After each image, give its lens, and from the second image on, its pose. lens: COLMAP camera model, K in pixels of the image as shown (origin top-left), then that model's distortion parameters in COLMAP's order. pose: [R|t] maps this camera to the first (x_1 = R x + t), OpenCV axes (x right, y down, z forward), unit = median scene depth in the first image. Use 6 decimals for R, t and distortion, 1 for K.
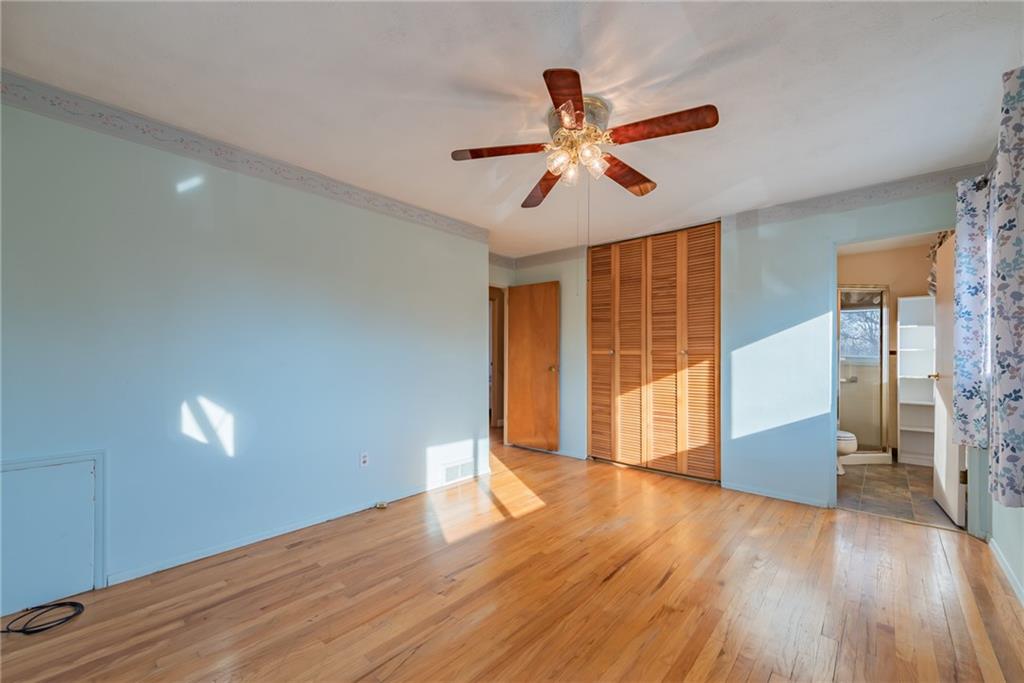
lens RADIAL K [[414.1, 0, 527.1], [0, 414.1, 355.7], [0, 0, 1]] dist [0.000214, -0.000069]
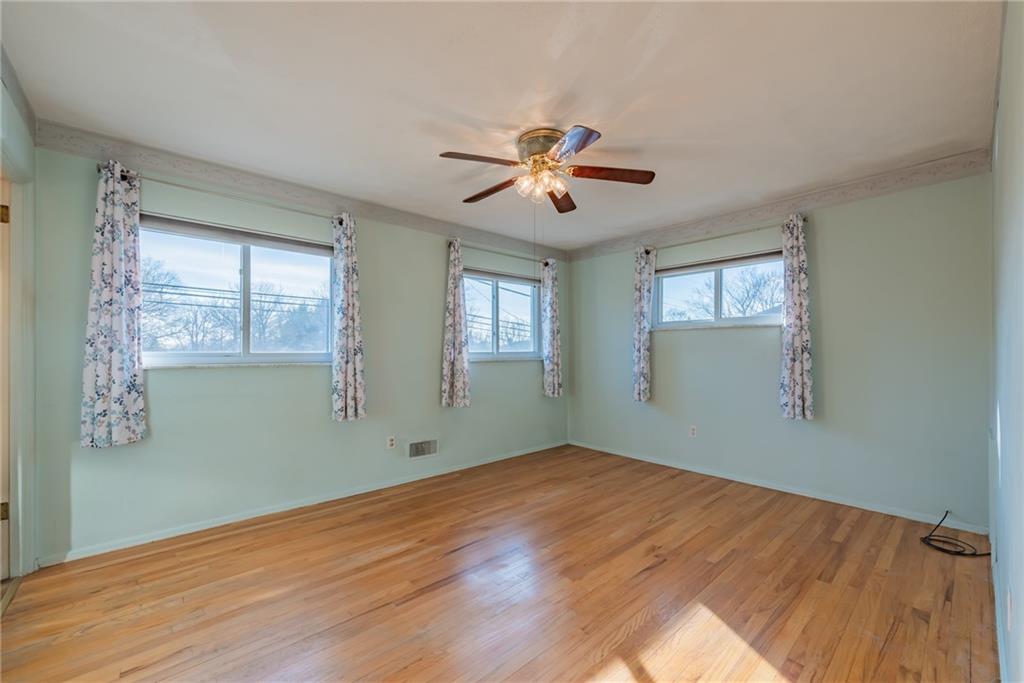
lens RADIAL K [[414.1, 0, 527.1], [0, 414.1, 355.7], [0, 0, 1]] dist [0.000214, -0.000069]
pose [[-0.994193, 0.000079, 0.107613, 0.034611], [0.001256, 0.999940, 0.010869, 0.004962], [-0.107606, 0.010941, -0.994133, 1.739691]]
